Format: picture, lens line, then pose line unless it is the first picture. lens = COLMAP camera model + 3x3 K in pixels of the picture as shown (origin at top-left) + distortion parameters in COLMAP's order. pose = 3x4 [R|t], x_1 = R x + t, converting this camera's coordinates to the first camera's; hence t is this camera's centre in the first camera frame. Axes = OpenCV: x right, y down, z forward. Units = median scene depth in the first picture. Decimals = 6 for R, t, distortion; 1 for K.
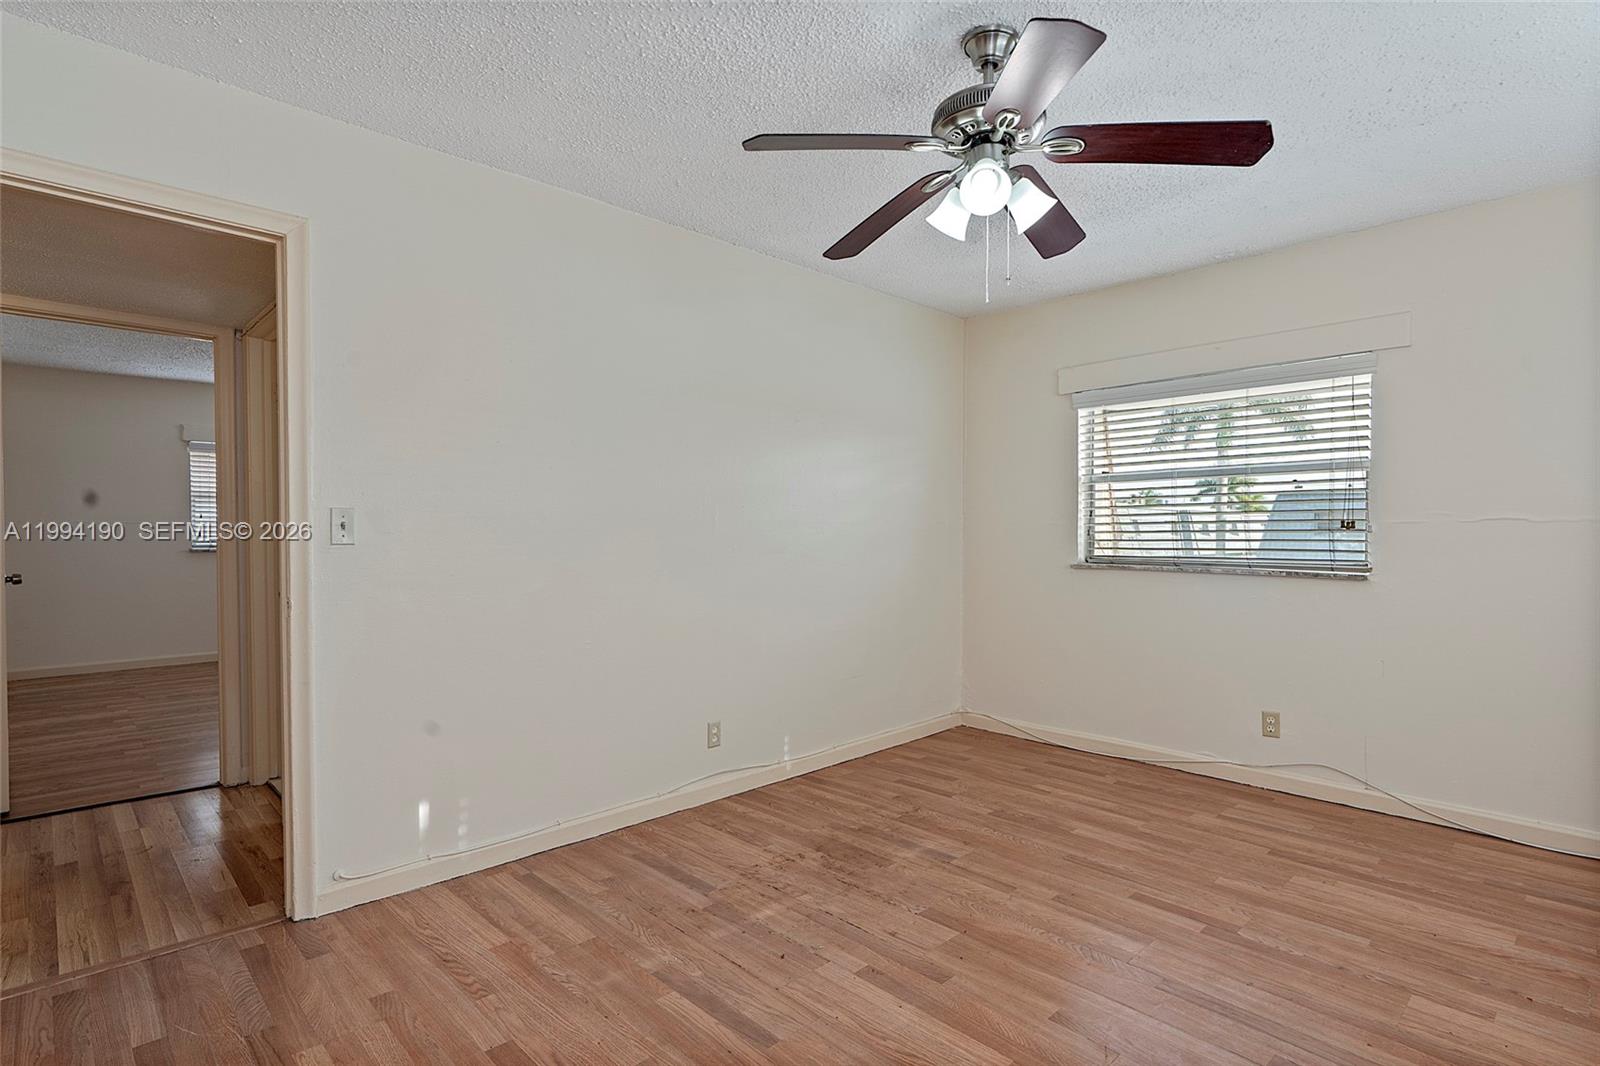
lens RADIAL K [[811.1, 0, 787.6], [0, 811.1, 555.4], [0, 0, 1]] dist [-0.005272, 0.003531]
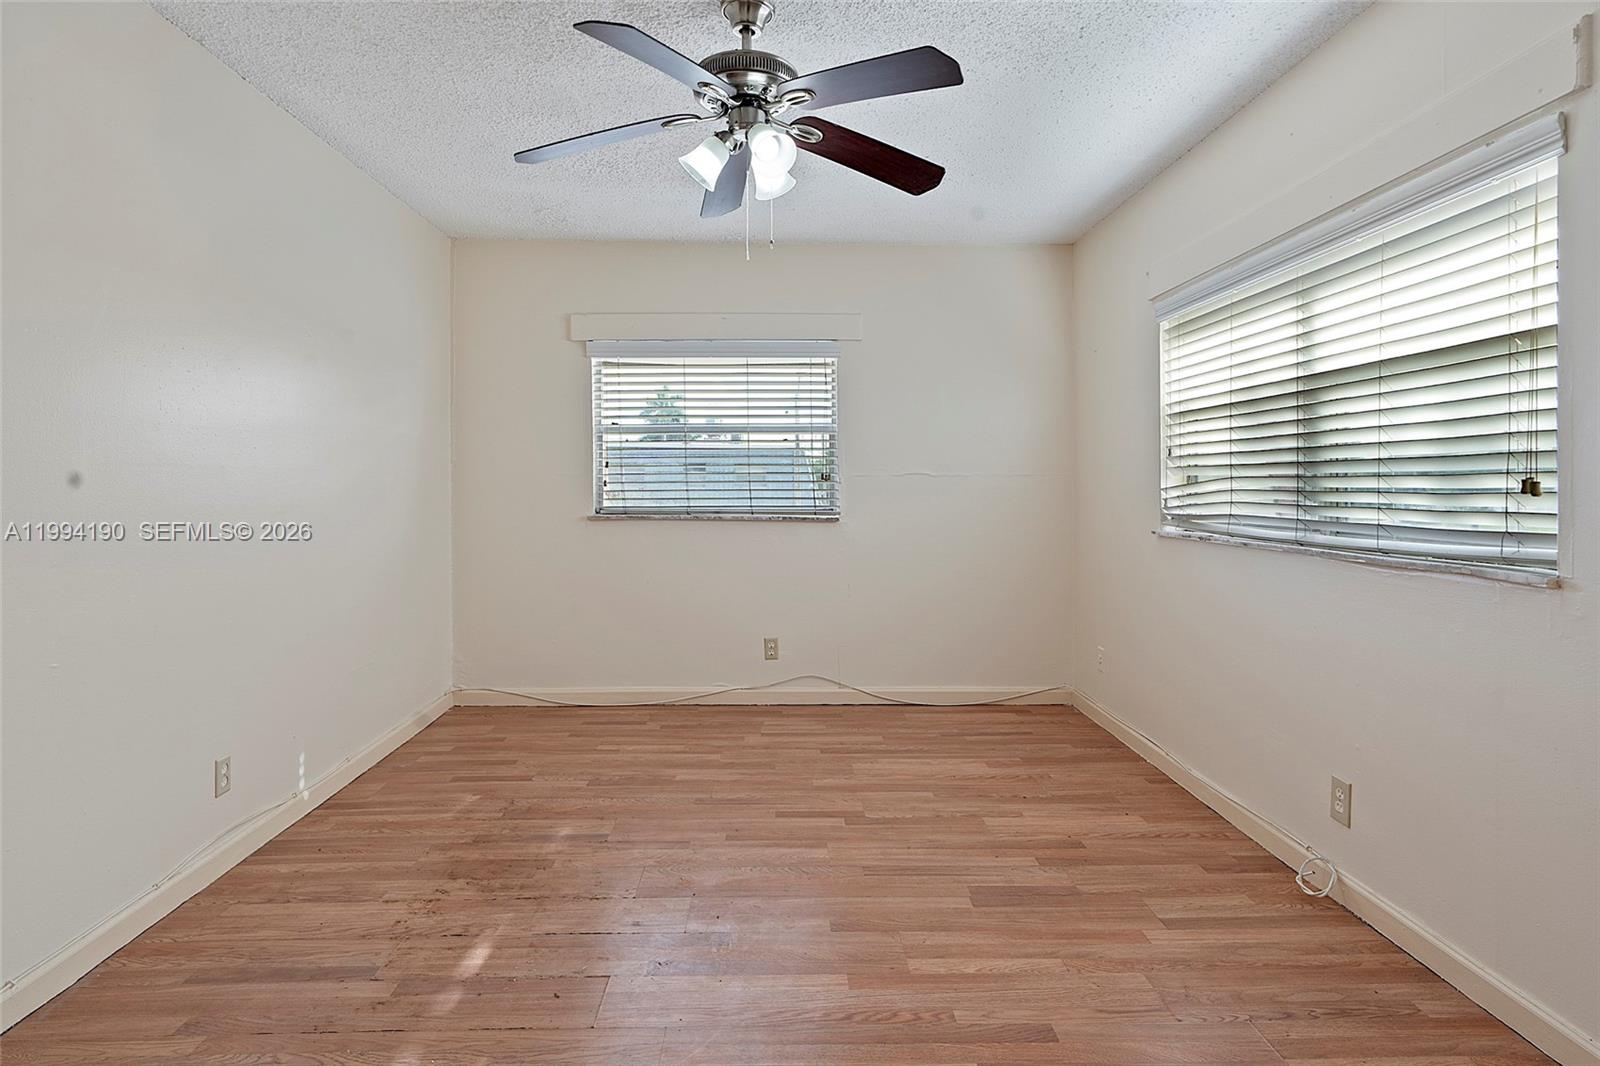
lens RADIAL K [[870.7, 0, 807.0], [0, 870.7, 492.0], [0, 0, 1]] dist [0.001708, 0.000231]
pose [[0.667809, -0.008393, 0.744285, -0.356349], [0.022145, 0.999718, -0.008596, -0.004758], [-0.744003, 0.022222, 0.667806, 0.146344]]
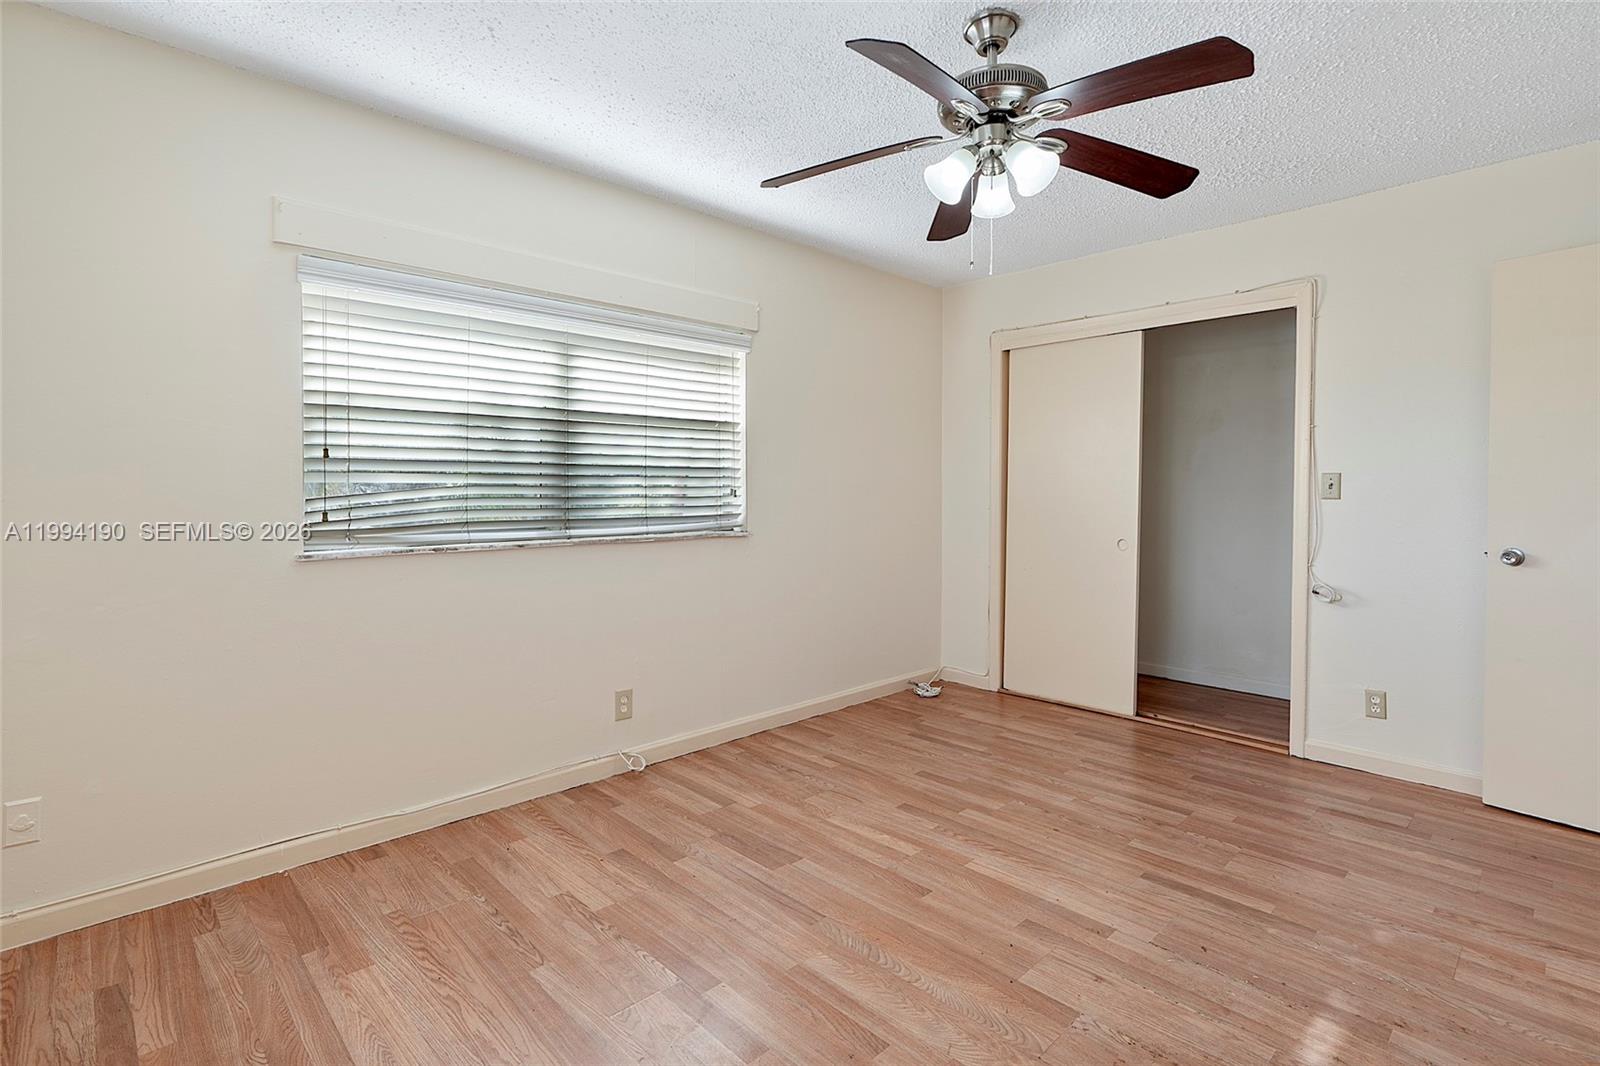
lens RADIAL K [[773.7, 0, 758.4], [0, 773.7, 491.9], [0, 0, 1]] dist [-0.005458, 0.002724]
pose [[-0.999465, -0.002890, 0.032581, 0.346710], [-0.001753, 0.999390, 0.034892, -0.044833], [-0.032661, 0.034816, -0.998860, 1.361276]]
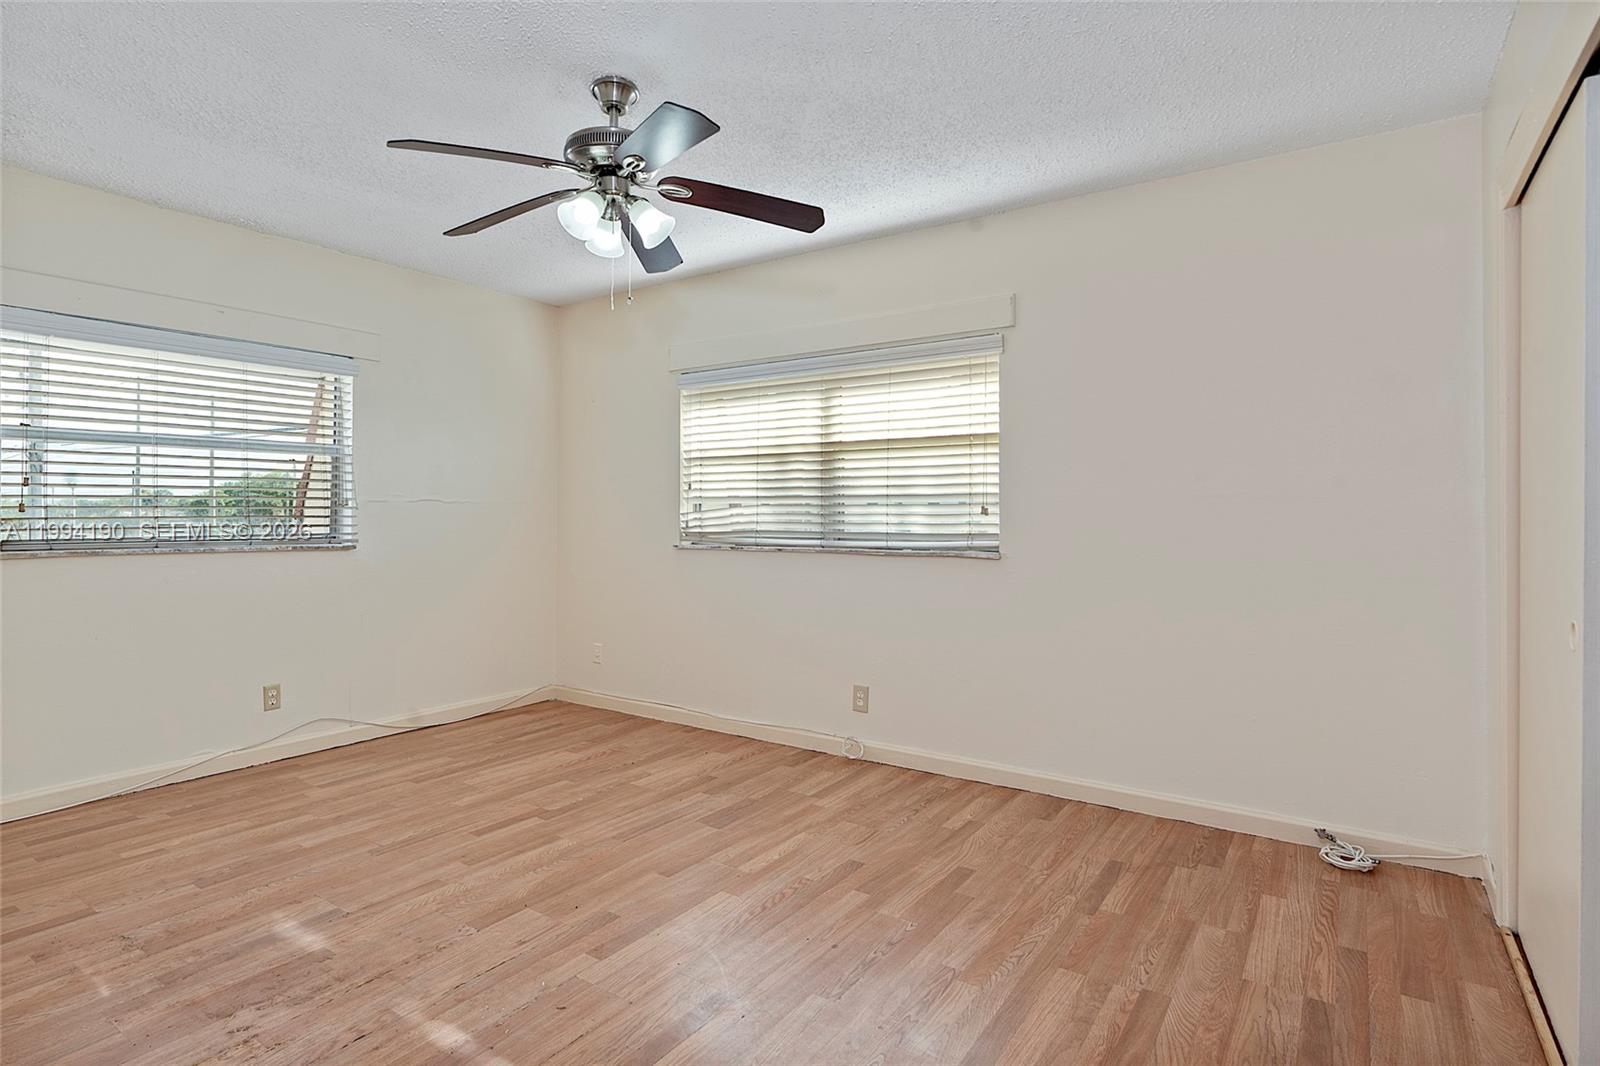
lens RADIAL K [[811.1, 0, 794.8], [0, 811.1, 510.5], [0, 0, 1]] dist [-0.005272, 0.003531]
pose [[-0.197540, -0.000037, 0.980295, -0.637955], [0.028004, 0.999592, 0.005681, -0.016295], [-0.979895, 0.028575, -0.197459, 0.658497]]
